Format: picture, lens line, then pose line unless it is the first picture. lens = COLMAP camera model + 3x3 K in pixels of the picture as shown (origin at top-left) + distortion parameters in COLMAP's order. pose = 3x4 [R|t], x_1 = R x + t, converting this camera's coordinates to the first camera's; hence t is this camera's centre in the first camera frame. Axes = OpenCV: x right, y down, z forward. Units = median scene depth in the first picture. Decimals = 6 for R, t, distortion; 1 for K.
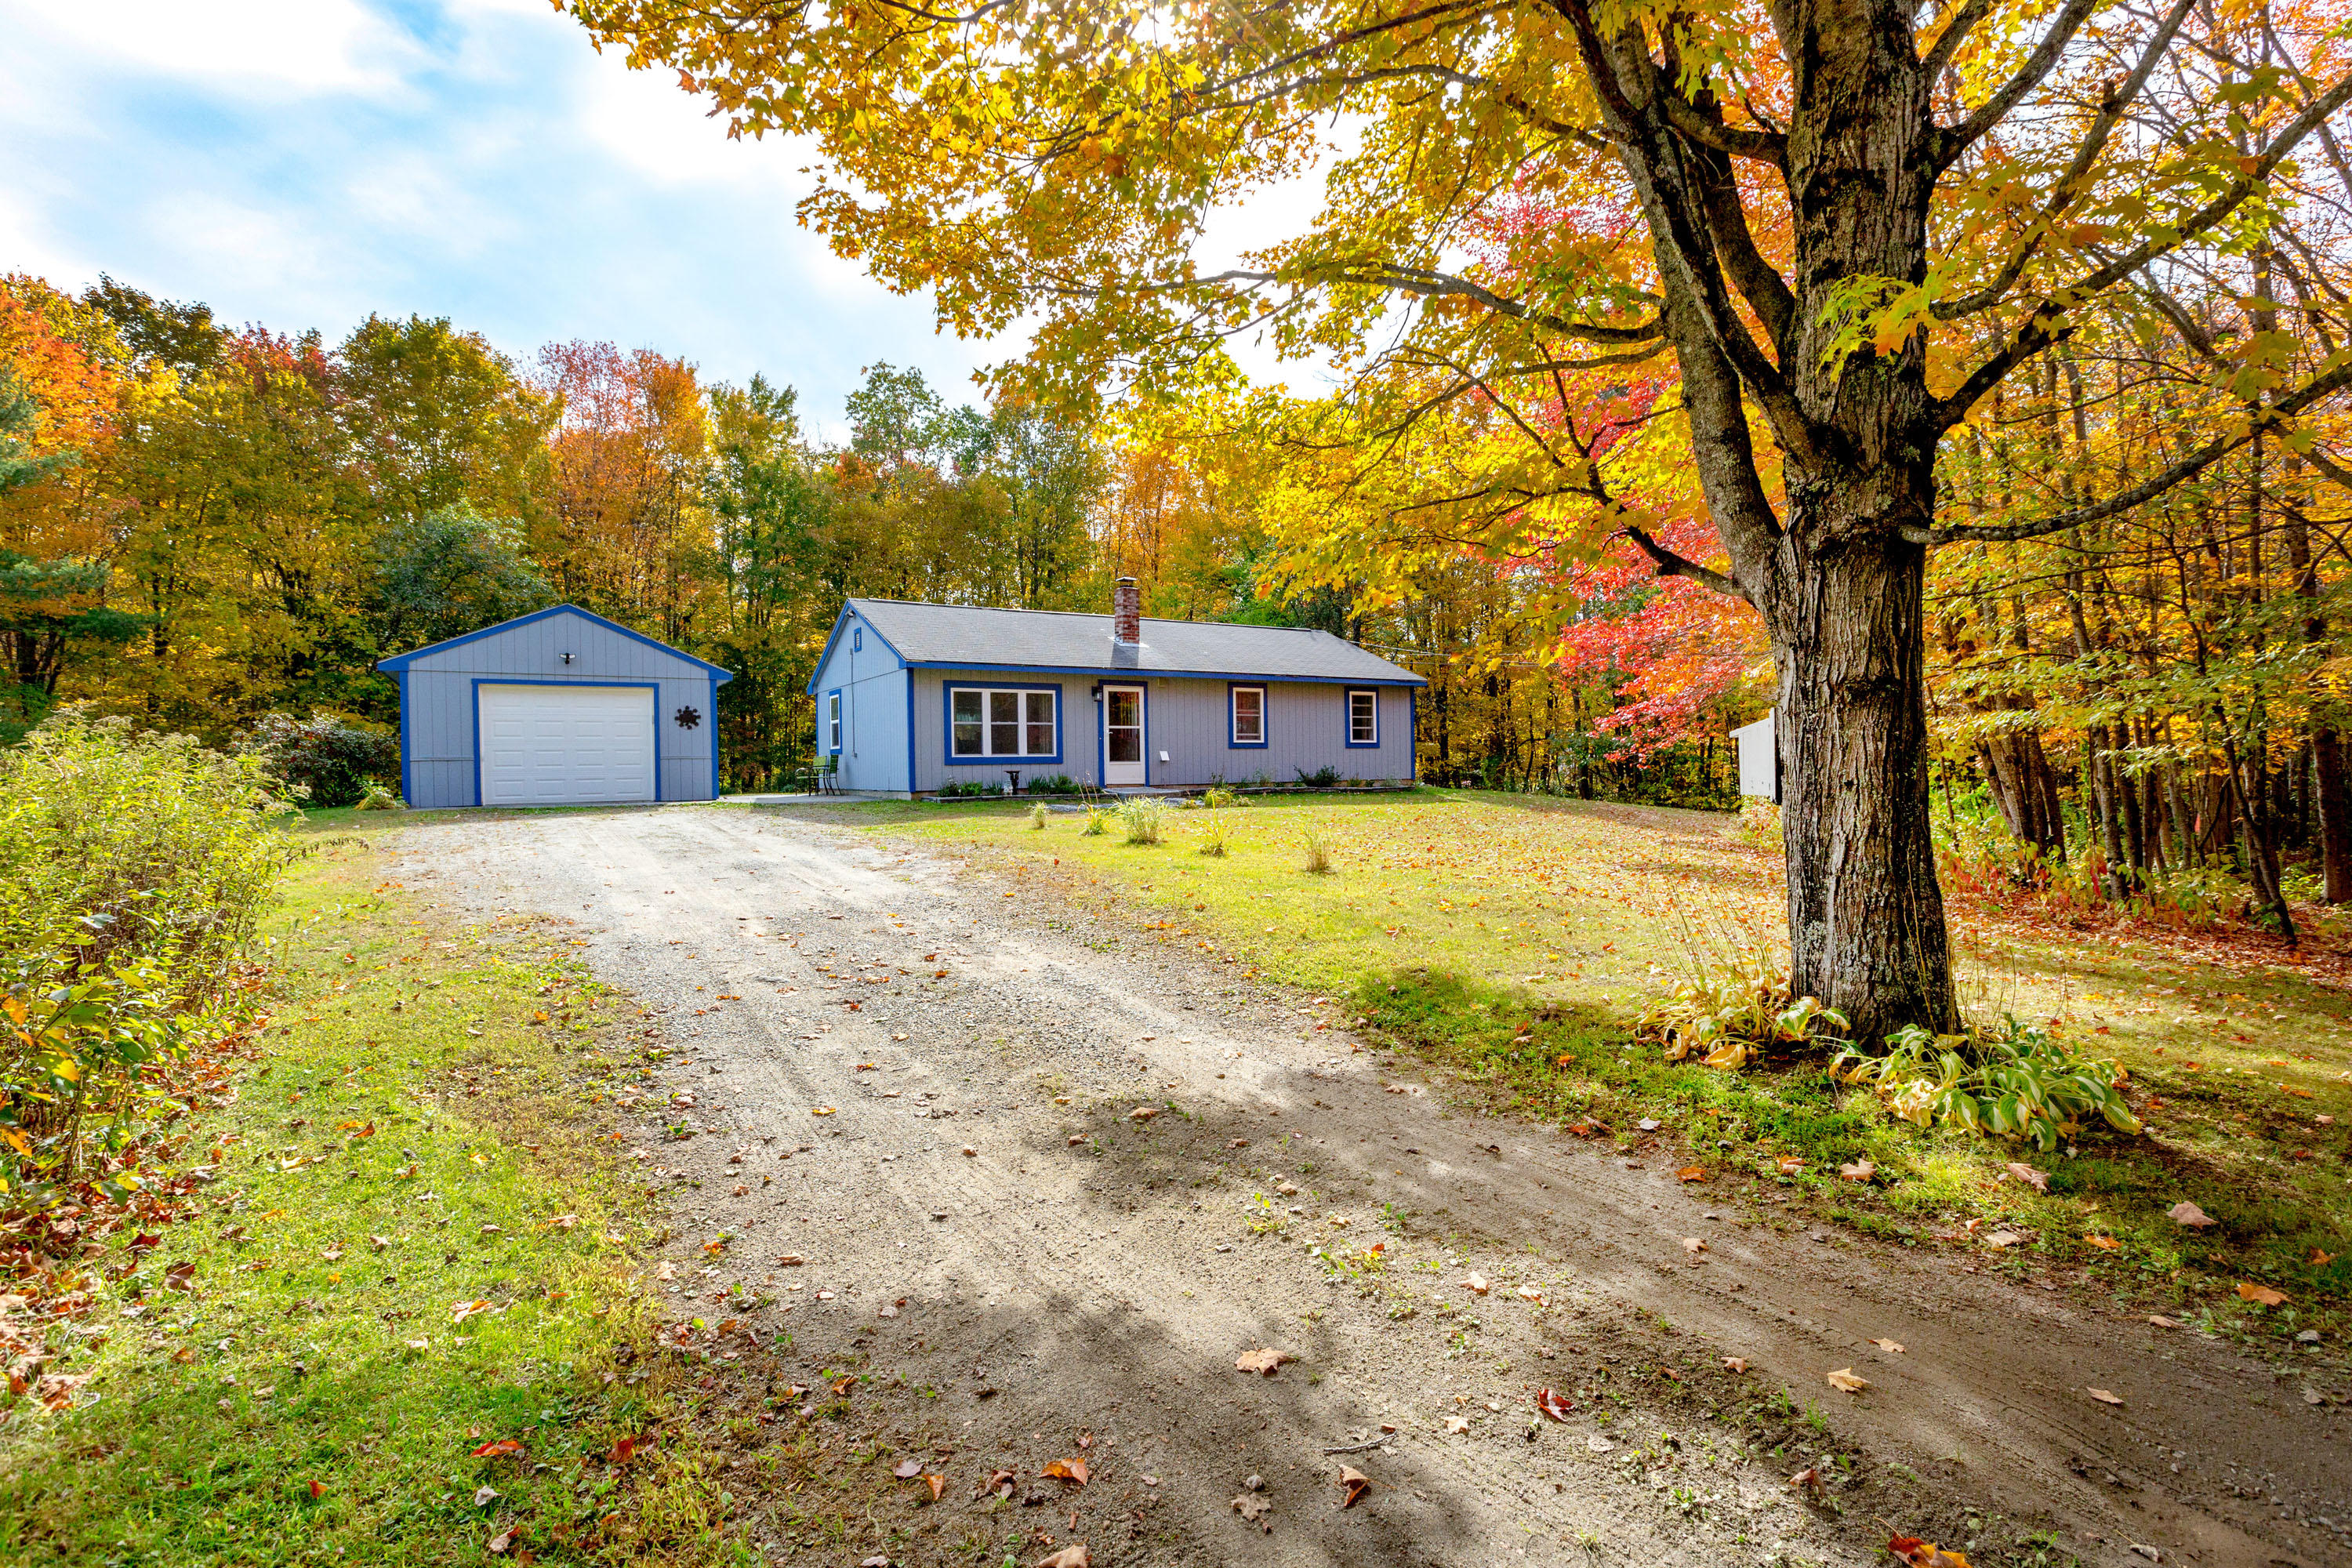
lens RADIAL K [[1060.9, 0, 1185.1], [0, 1060.9, 773.4], [0, 0, 1]] dist [0.000726, -0.000840]
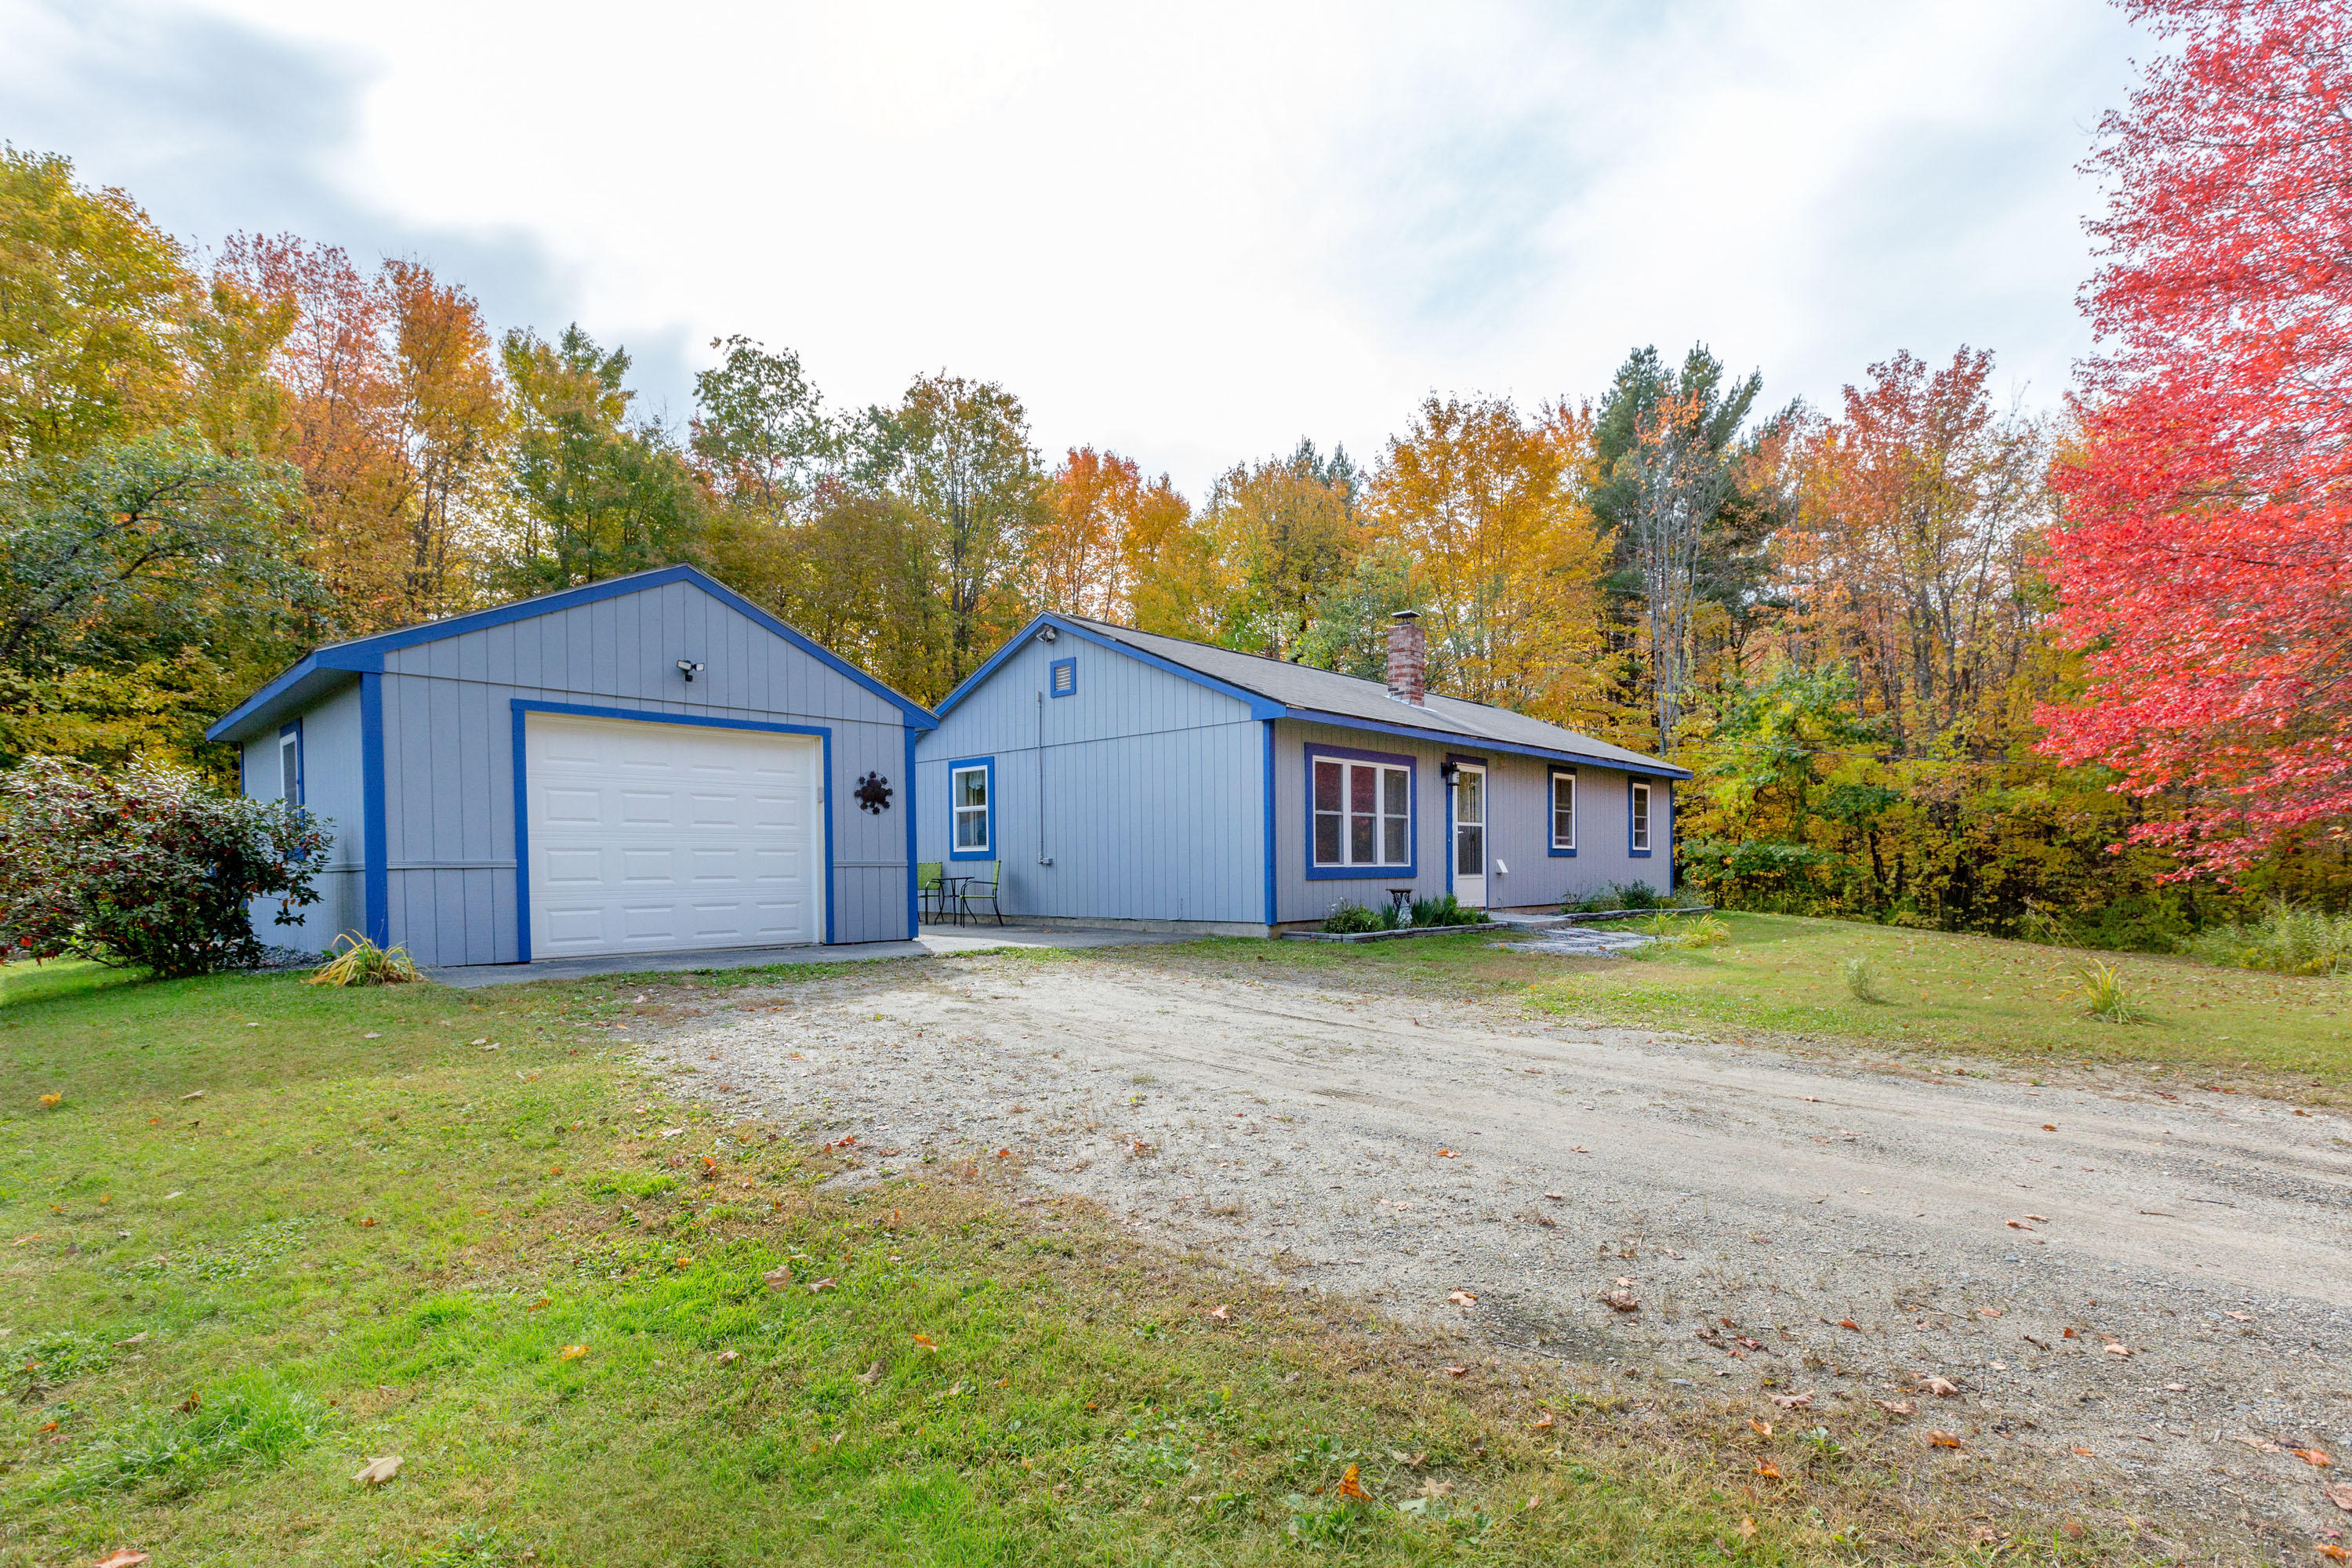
lens RADIAL K [[1135.1, 0, 1201.8], [0, 1135.1, 871.3], [0, 0, 1]] dist [-0.001238, -0.000575]
pose [[0.964447, 0.003776, 0.264249, -0.415074], [-0.000145, 0.999905, -0.013757, -0.003400], [-0.264276, 0.013230, 0.964356, 0.345897]]
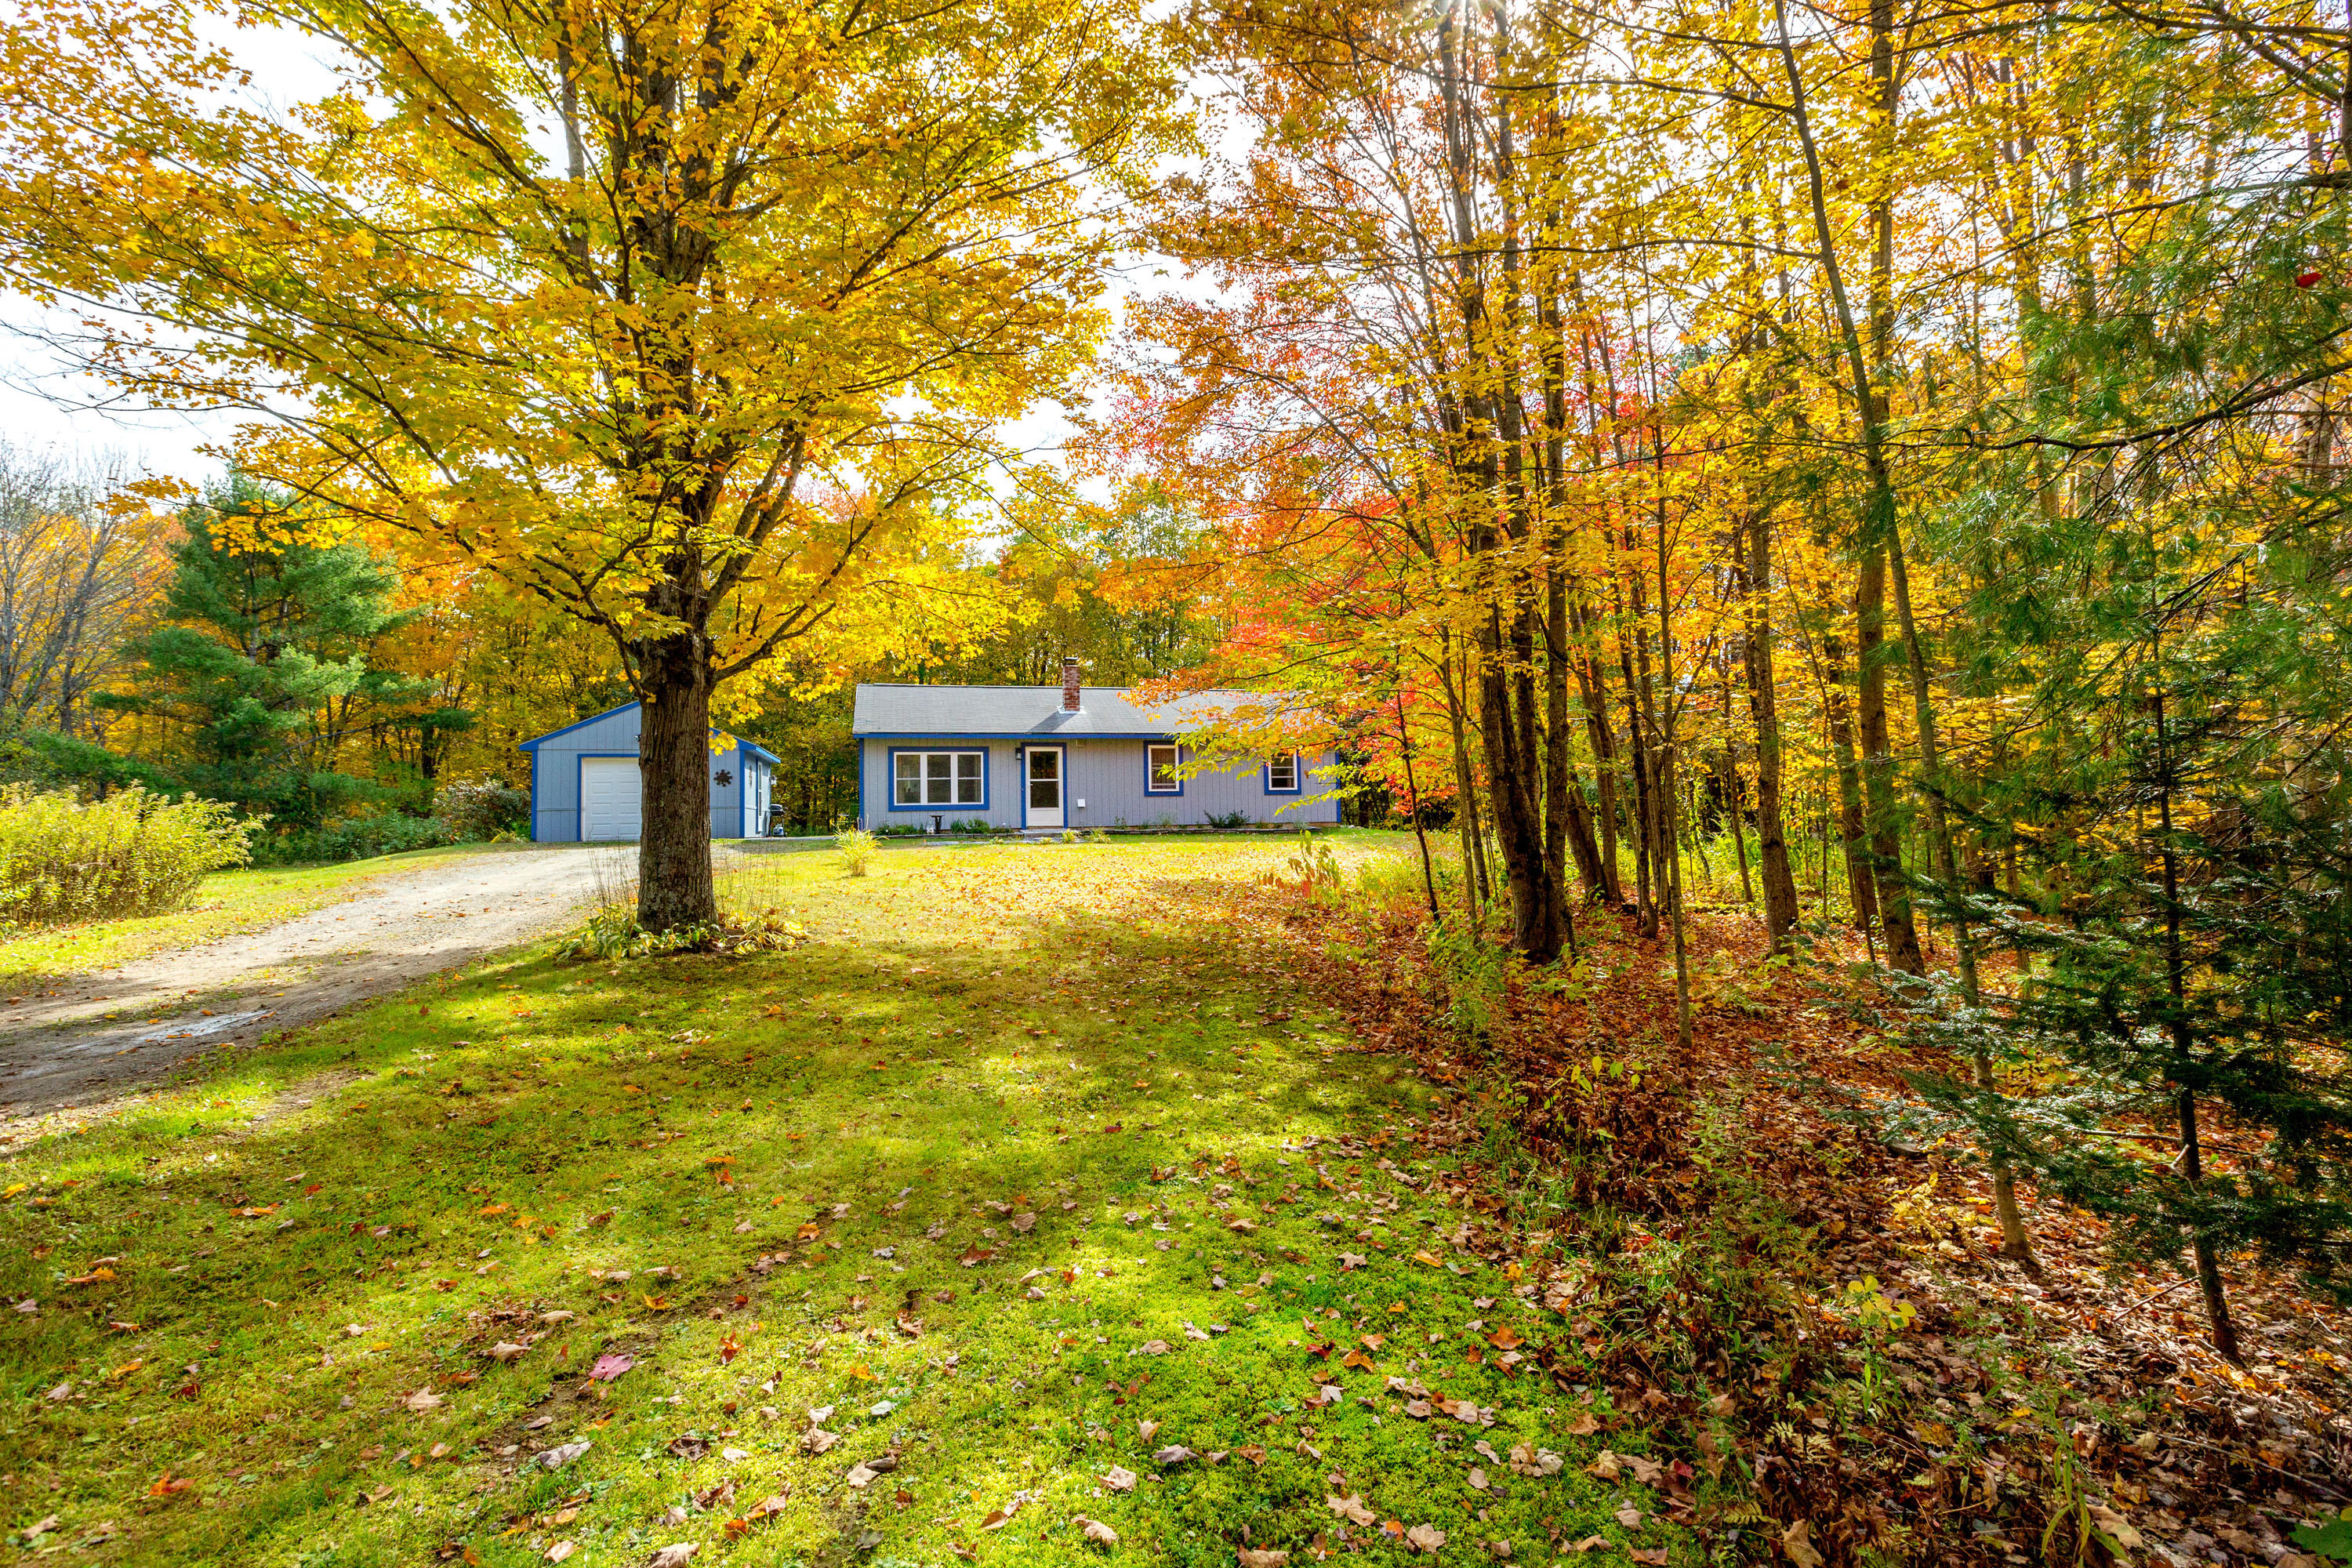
lens RADIAL K [[1060.9, 0, 1180.8], [0, 1060.9, 781.6], [0, 0, 1]] dist [0.000726, -0.000840]
pose [[0.961003, -0.010269, -0.276346, 0.436538], [0.002360, 0.999578, -0.028939, -0.005567], [0.276527, 0.027158, 0.960622, -0.143886]]
